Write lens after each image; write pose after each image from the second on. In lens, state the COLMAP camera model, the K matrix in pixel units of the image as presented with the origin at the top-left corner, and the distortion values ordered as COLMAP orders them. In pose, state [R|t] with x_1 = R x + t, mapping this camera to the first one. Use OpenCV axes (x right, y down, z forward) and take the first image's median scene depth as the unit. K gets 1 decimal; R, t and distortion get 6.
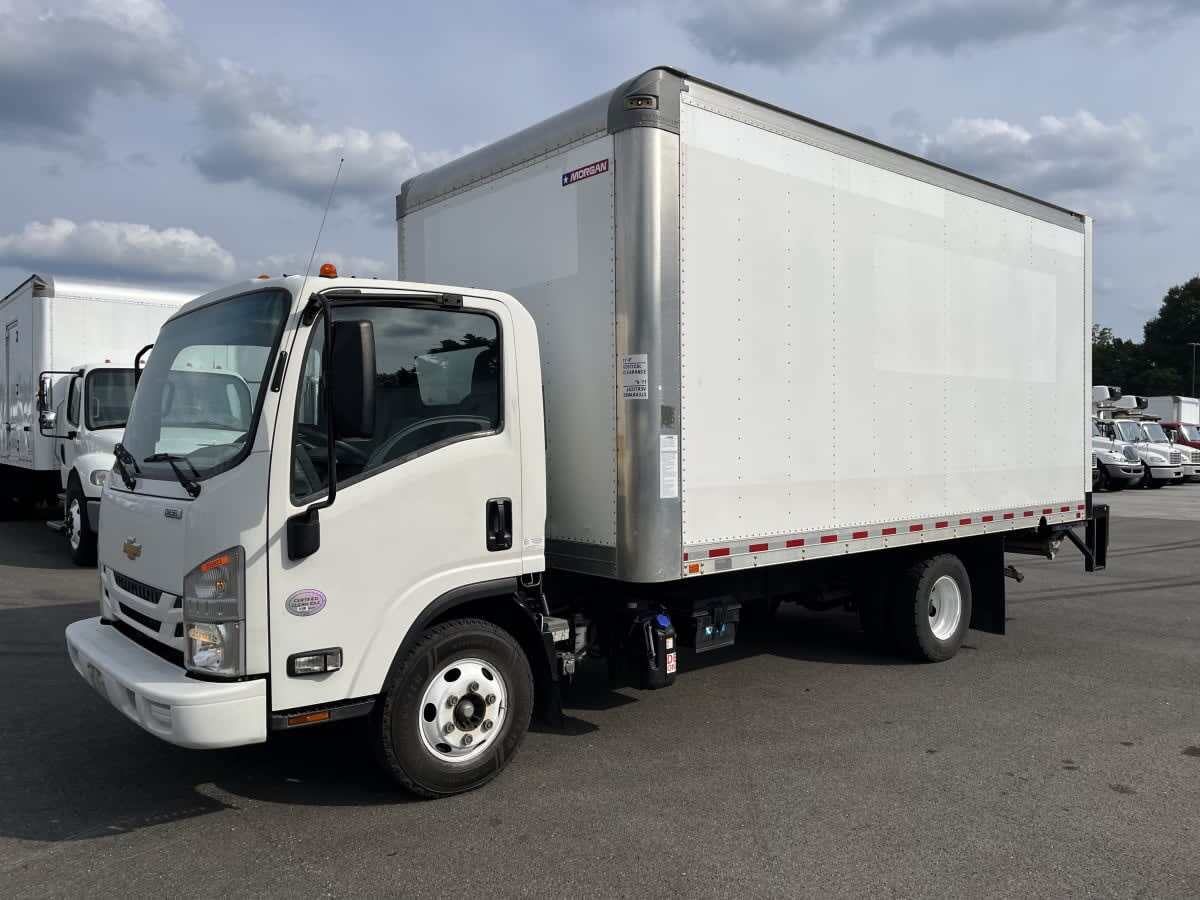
lens RADIAL K [[917.7, 0, 600.0], [0, 917.7, 450.0], [0, 0, 1]] dist [0.006904, 0.003683]
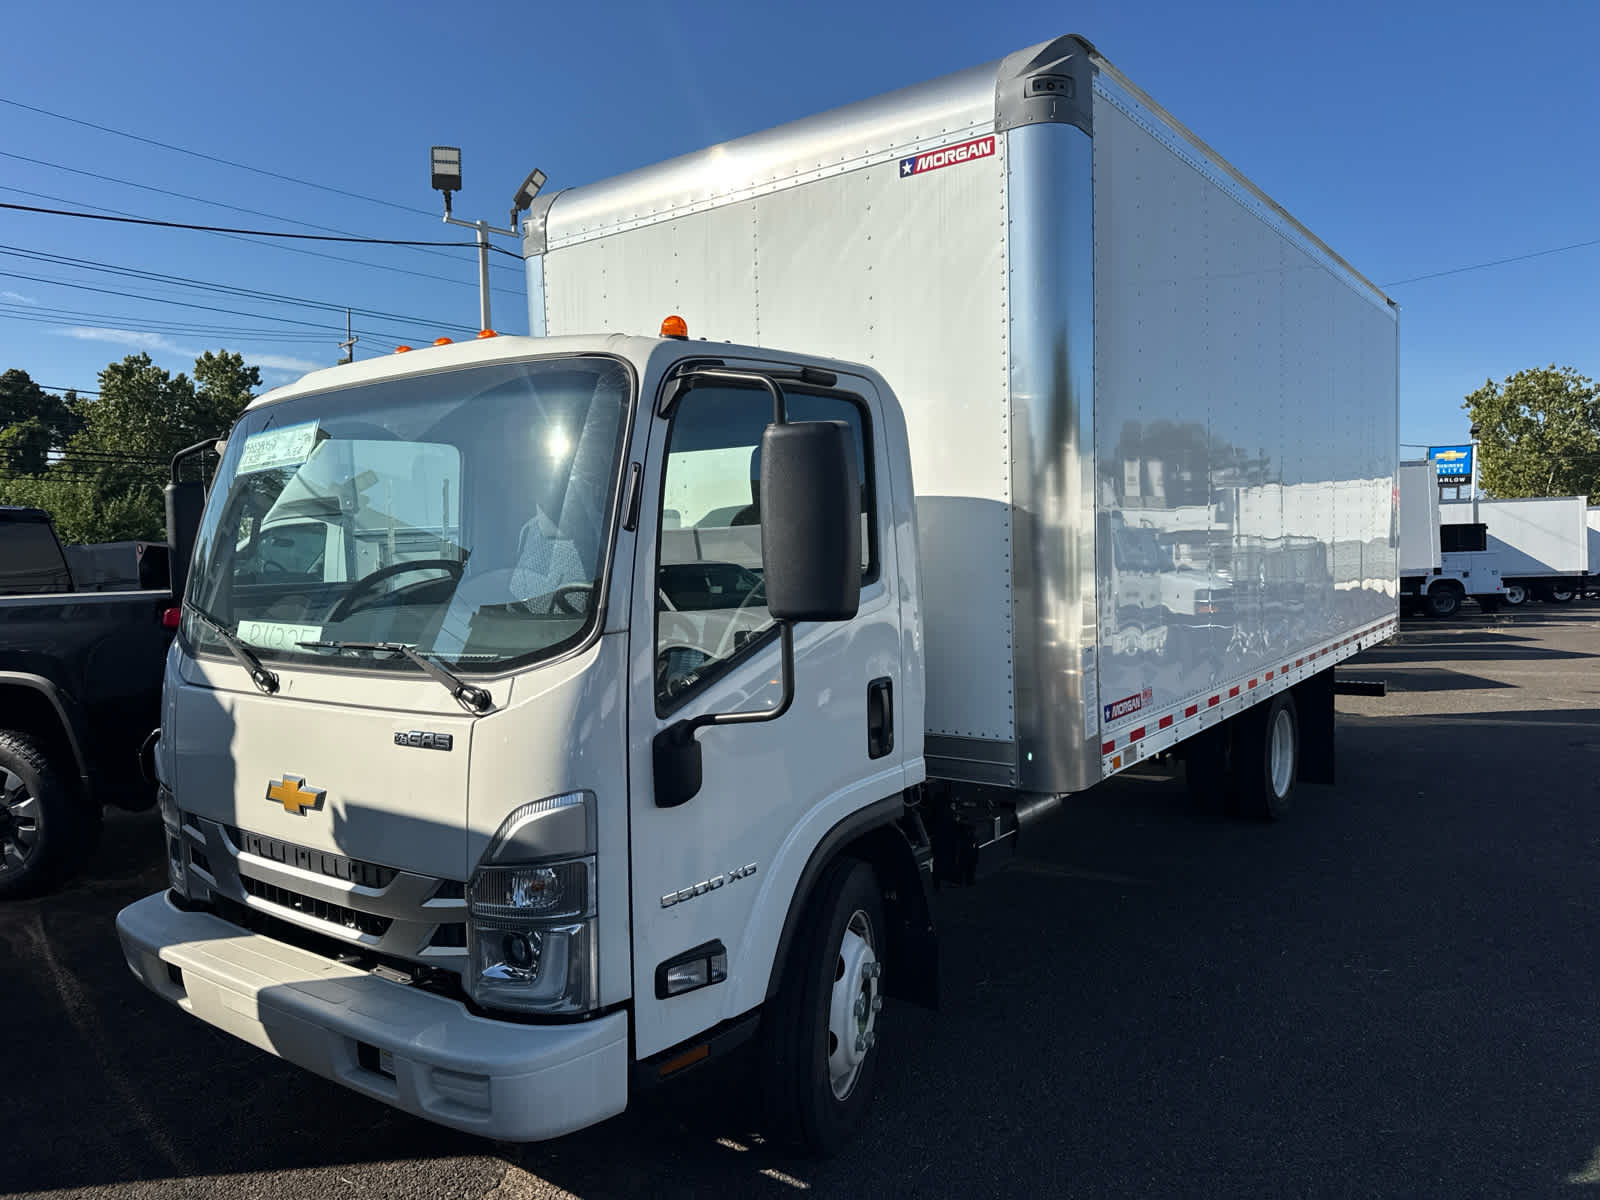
lens RADIAL K [[1137.5, 0, 800.0], [0, 1137.5, 600.0], [0, 0, 1]] dist [0.005811, 0.000995]
pose [[0.977218, -0.027752, 0.210416, -0.368293], [0.018823, 0.998840, 0.044319, -0.045444], [-0.211402, -0.039349, 0.976607, 0.235038]]
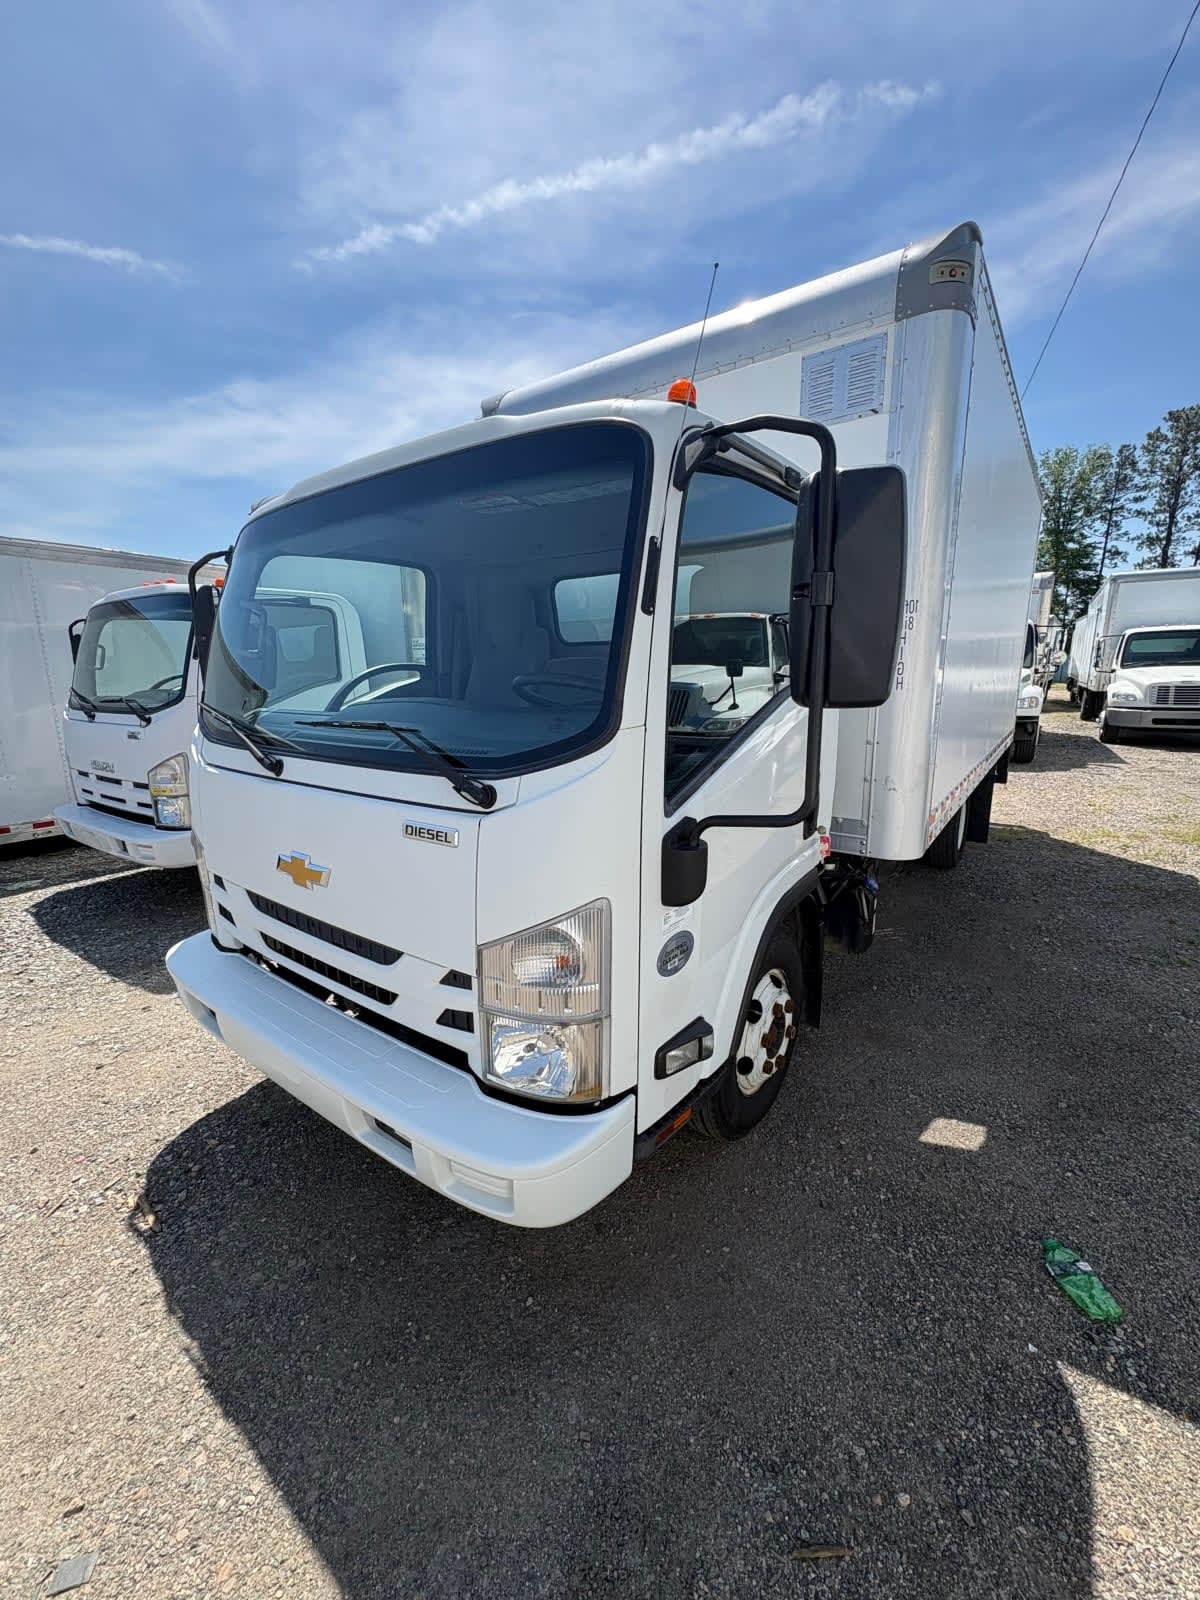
lens RADIAL K [[658.0, 0, 600.0], [0, 658.0, 800.0], [0, 0, 1]] dist [-0.000419, -0.000016]
pose [[0.978492, -0.049071, 0.200365, -0.424560], [0.011467, 0.982733, 0.184676, -0.025132], [-0.205968, -0.178407, 0.962158, 0.561326]]
